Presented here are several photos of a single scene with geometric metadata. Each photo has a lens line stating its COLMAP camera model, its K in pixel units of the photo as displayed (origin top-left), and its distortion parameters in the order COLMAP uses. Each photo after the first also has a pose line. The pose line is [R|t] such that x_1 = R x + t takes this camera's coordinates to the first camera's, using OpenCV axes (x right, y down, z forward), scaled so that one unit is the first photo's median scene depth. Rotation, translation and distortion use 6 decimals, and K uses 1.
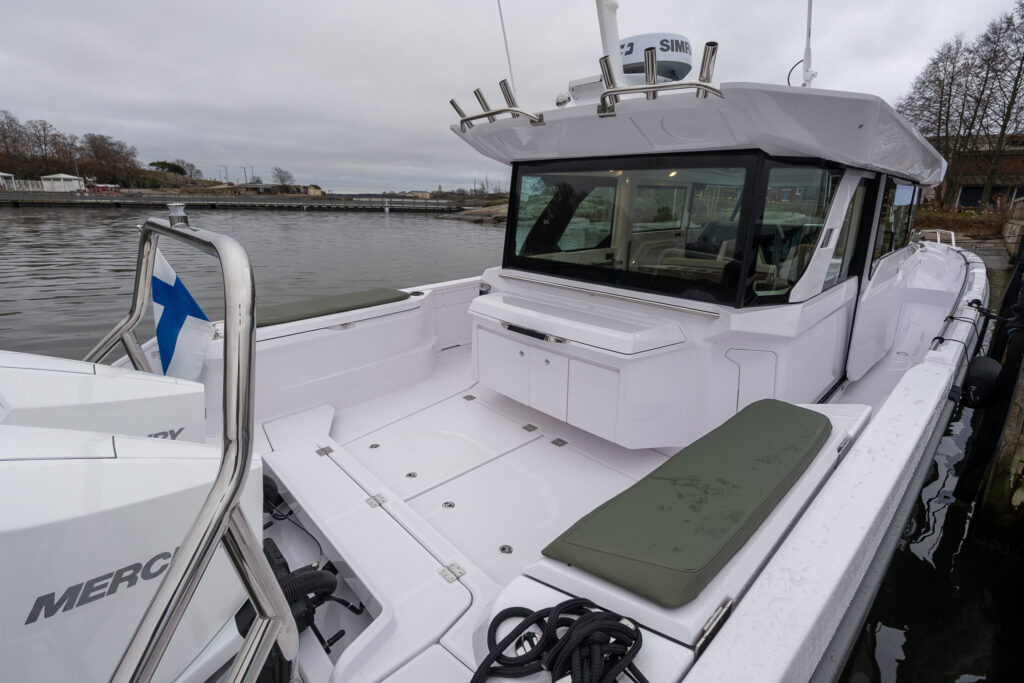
lens RADIAL K [[480.2, 0, 509.2], [0, 480.2, 335.3], [0, 0, 1]] dist [-0.010095, 0.001006]
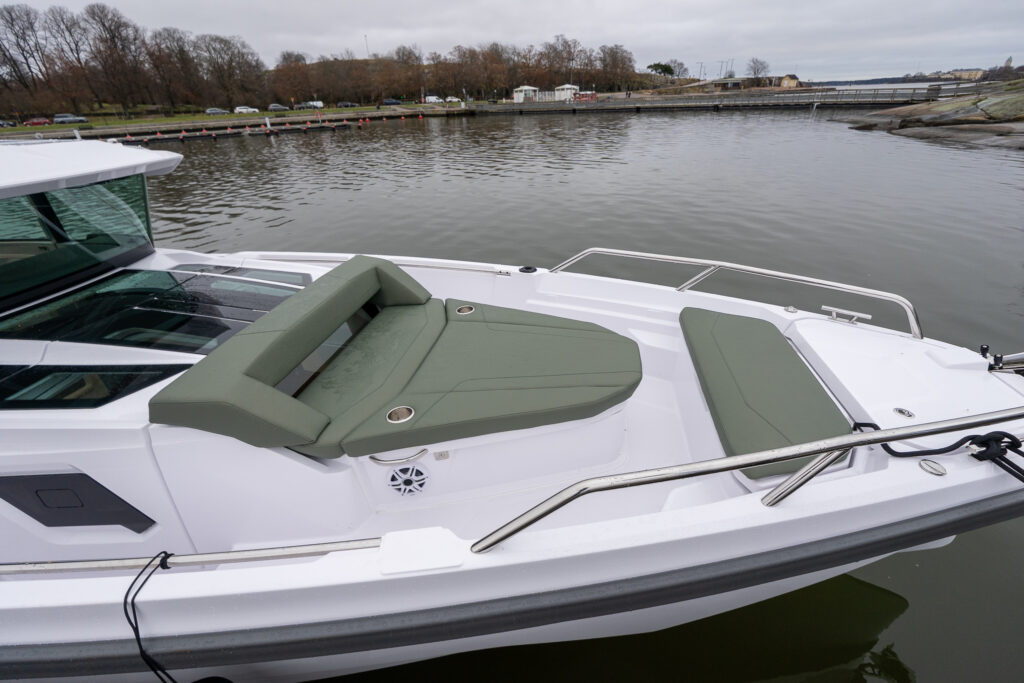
lens RADIAL K [[440.2, 0, 513.7], [0, 440.2, 337.9], [0, 0, 1]] dist [-0.011210, 0.001087]
pose [[0.618008, 0.332717, -0.712296, 0.179988], [-0.158608, 0.940167, 0.301544, -0.054957], [0.770006, -0.073381, 0.633802, 0.159836]]
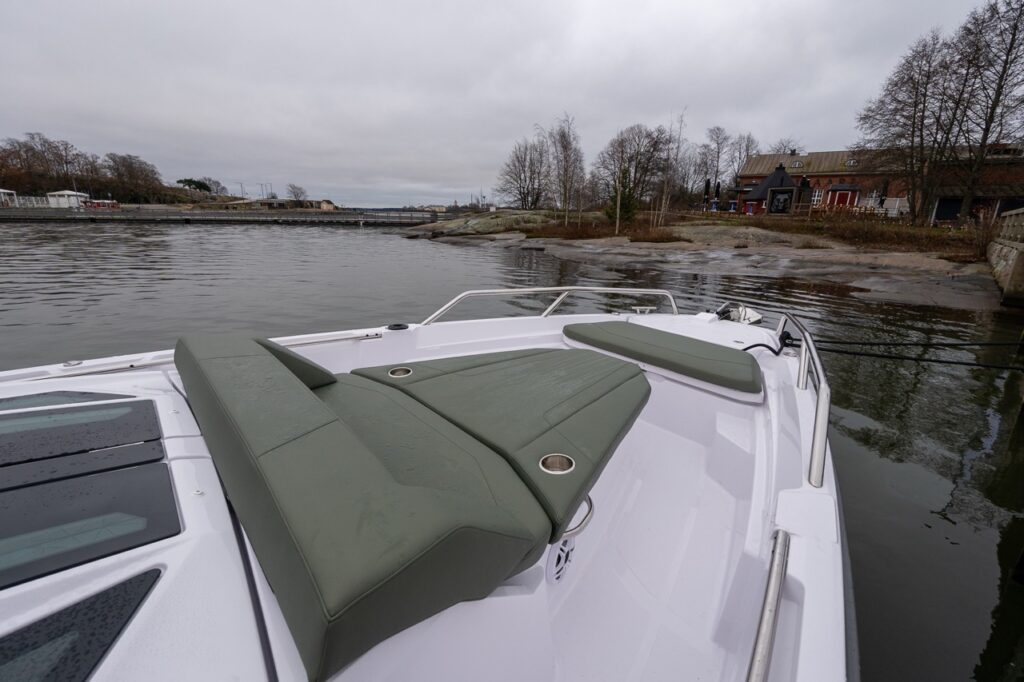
lens RADIAL K [[440.2, 0, 508.9], [0, 440.2, 339.1], [0, 0, 1]] dist [-0.011210, 0.001087]
pose [[0.999798, 0.002537, -0.019928, 0.143774], [-0.002466, 0.999991, 0.003561, -0.043014], [0.019937, -0.003511, 0.999795, 0.146236]]
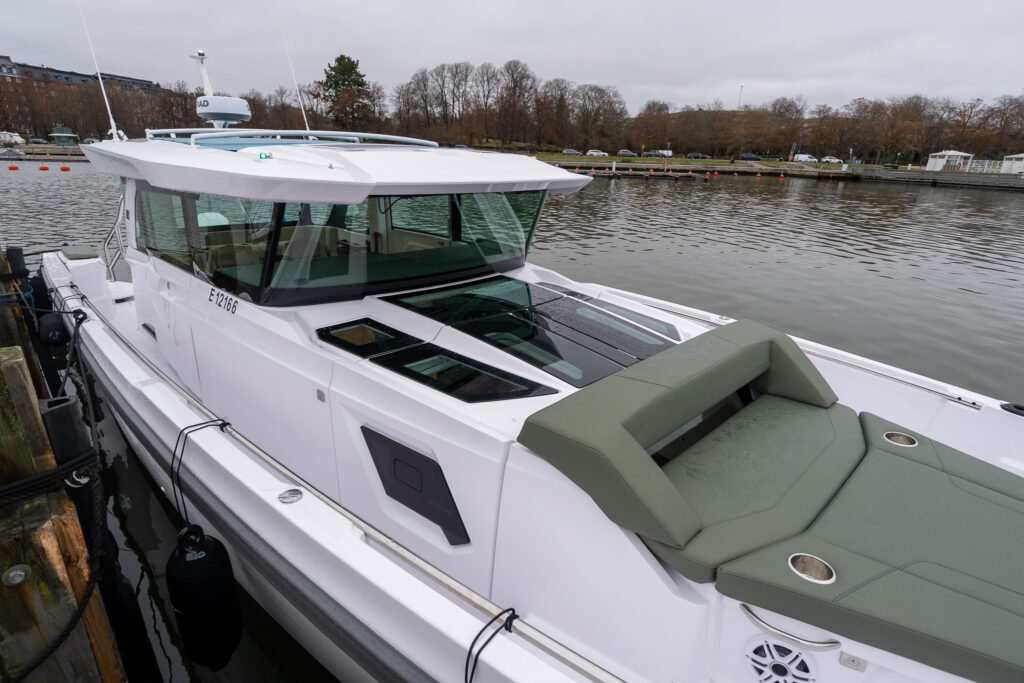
lens RADIAL K [[513.4, 0, 507.1], [0, 513.4, 335.9], [0, 0, 1]] dist [-0.004997, -0.001478]
pose [[0.010463, 0.314422, -0.949226, 0.171621], [-0.297115, 0.907383, 0.297287, -0.050801], [0.954784, 0.278919, 0.102913, 0.152280]]
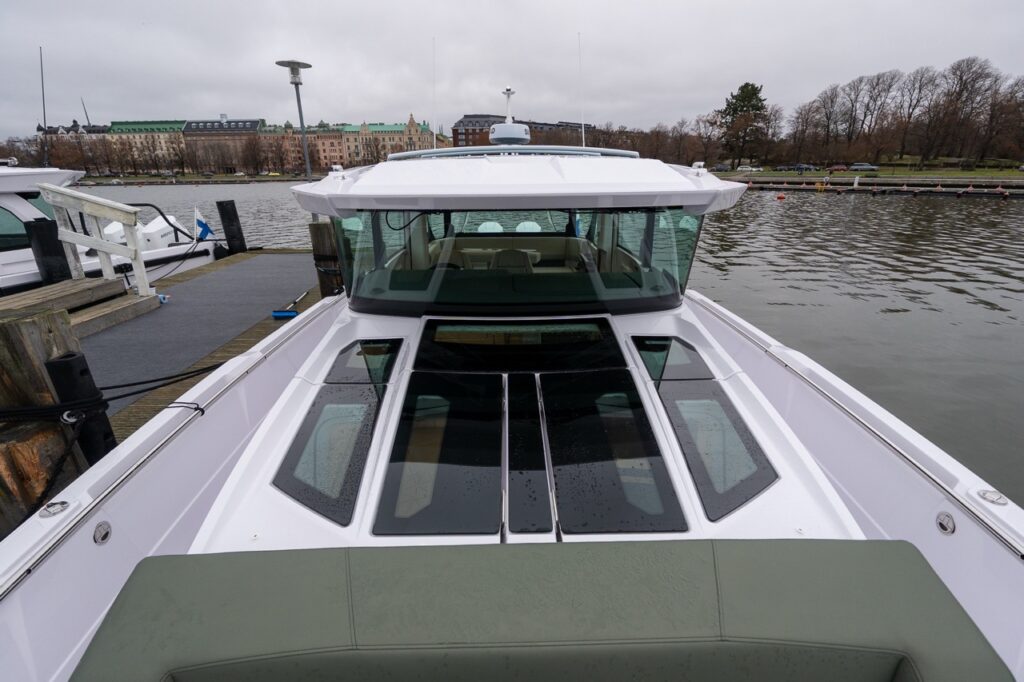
lens RADIAL K [[440.2, 0, 505.9], [0, 440.2, 339.4], [0, 0, 1]] dist [-0.011210, 0.001087]
pose [[-0.666053, 0.248122, -0.703427, 0.138162], [-0.212657, 0.840747, 0.497917, -0.057011], [0.714948, 0.481228, -0.507217, 0.176906]]
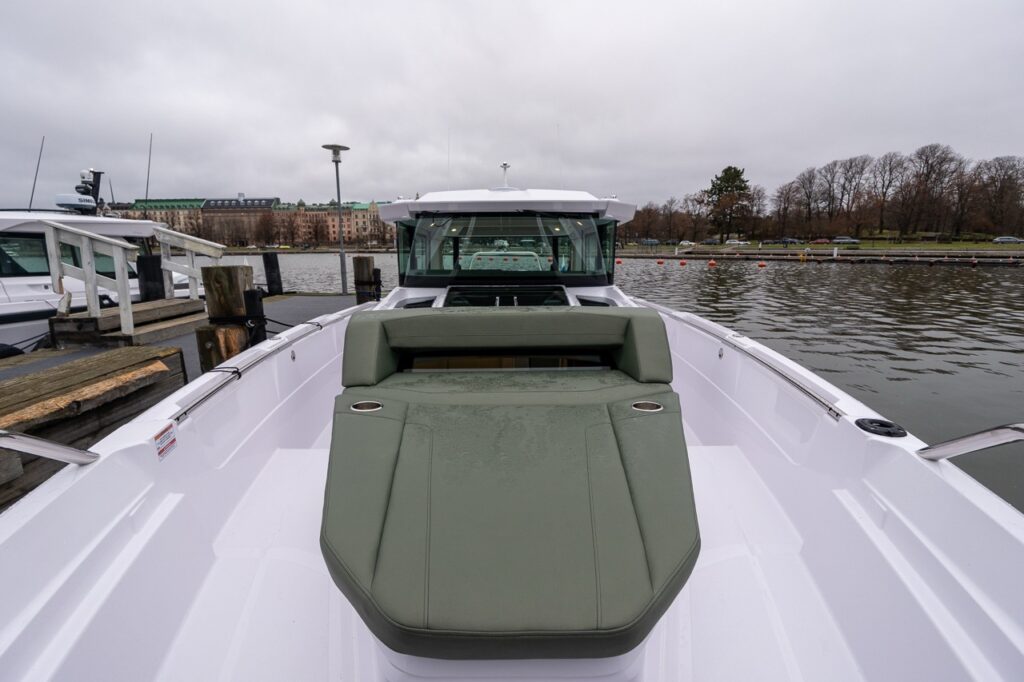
lens RADIAL K [[440.2, 0, 504.2], [0, 440.2, 342.9], [0, 0, 1]] dist [-0.011210, 0.001087]
pose [[-0.669257, 0.140100, -0.729703, 0.164589], [-0.213774, 0.904235, 0.369675, -0.054735], [0.711615, 0.403399, -0.575216, 0.204108]]
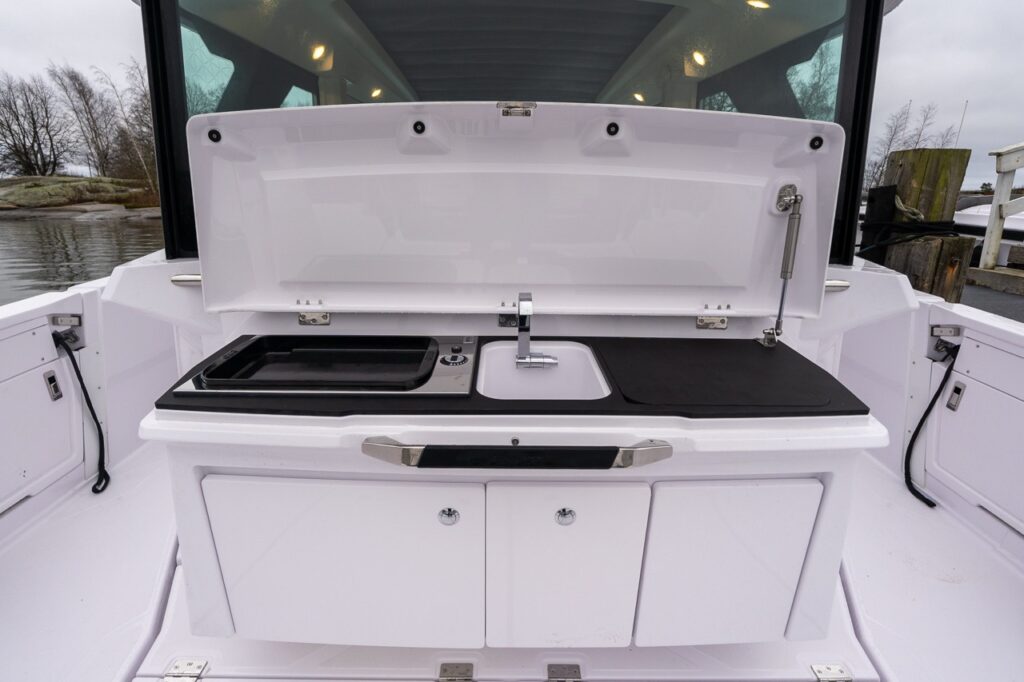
lens RADIAL K [[480.2, 0, 502.7], [0, 480.2, 334.3], [0, 0, 1]] dist [-0.010095, 0.001006]
pose [[0.673899, -0.225359, 0.703615, -0.010127], [0.204349, 0.972047, 0.115616, -0.007546], [-0.710001, 0.065869, 0.701113, 0.057416]]
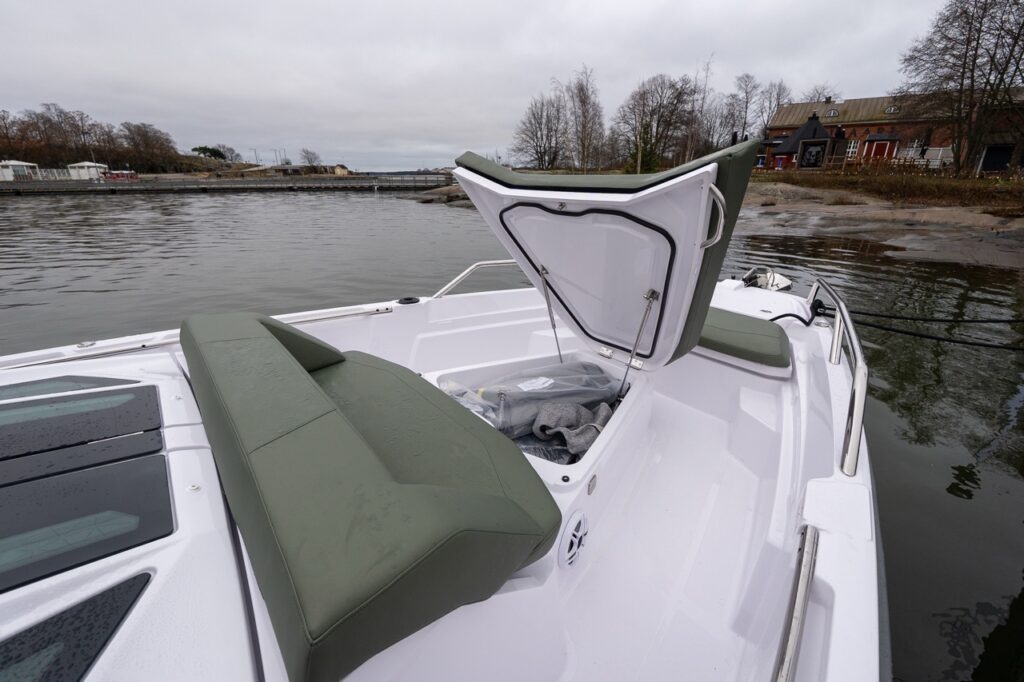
lens RADIAL K [[440.2, 0, 509.5], [0, 440.2, 339.4], [0, 0, 1]] dist [-0.011210, 0.001087]
pose [[0.998199, -0.005616, -0.059728, 0.144333], [0.010663, 0.996364, 0.084527, -0.043979], [0.059036, -0.085011, 0.994629, 0.148201]]
